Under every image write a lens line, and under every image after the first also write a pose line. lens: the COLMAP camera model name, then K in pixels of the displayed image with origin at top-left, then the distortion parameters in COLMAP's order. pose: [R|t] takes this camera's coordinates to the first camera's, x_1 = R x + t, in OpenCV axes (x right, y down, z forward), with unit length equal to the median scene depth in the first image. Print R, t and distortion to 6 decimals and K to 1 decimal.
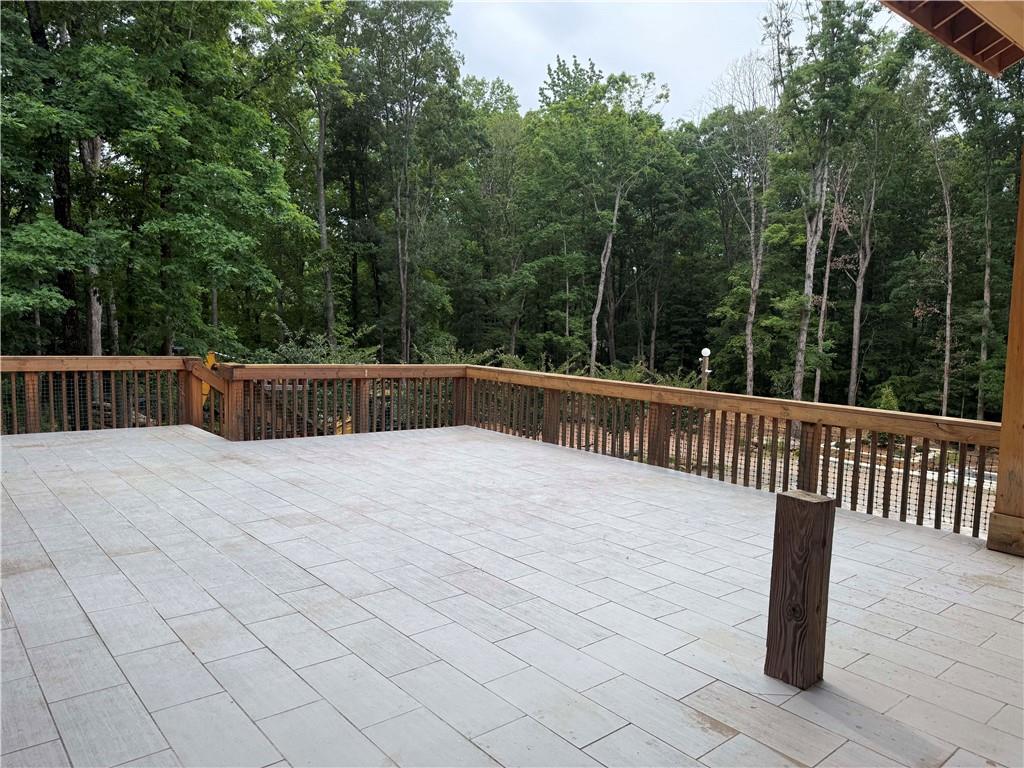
lens RADIAL K [[726.7, 0, 517.5], [0, 726.7, 384.4], [0, 0, 1]] dist [0.075666, -0.135876]
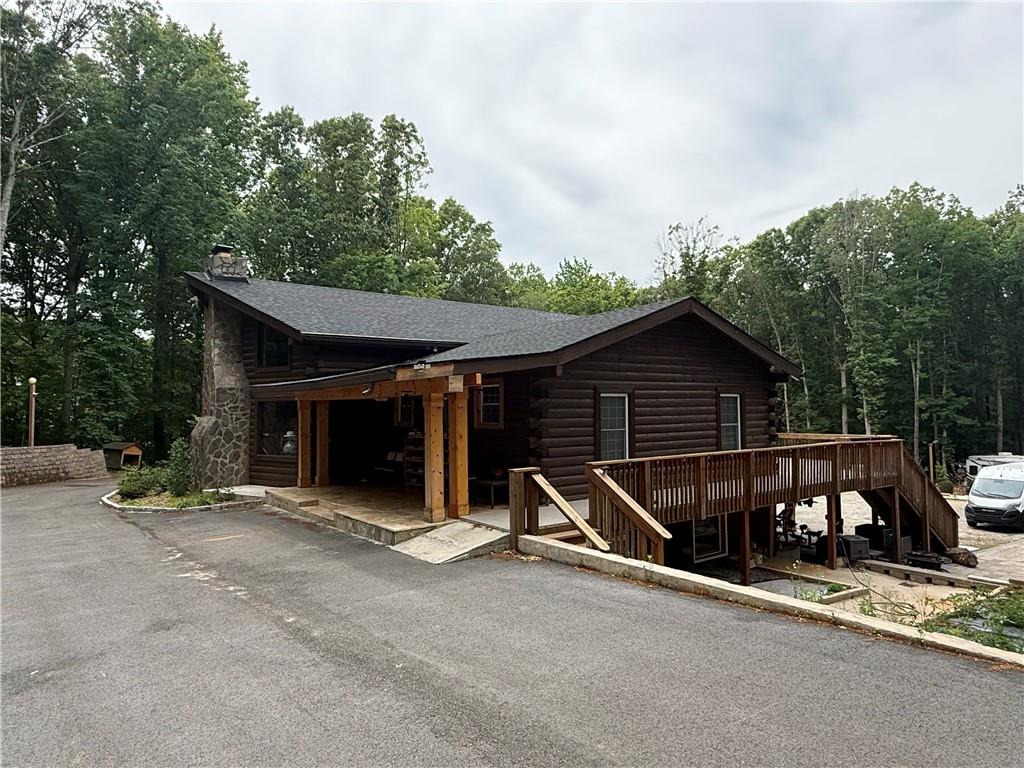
lens RADIAL K [[660.9, 0, 514.3], [0, 660.9, 380.4], [0, 0, 1]] dist [-0.002210, 0.003213]
pose [[0.995865, -0.044873, -0.078991, 0.058179], [0.034154, 0.990639, -0.132164, 0.039821], [0.084182, 0.128919, 0.988075, -0.591578]]
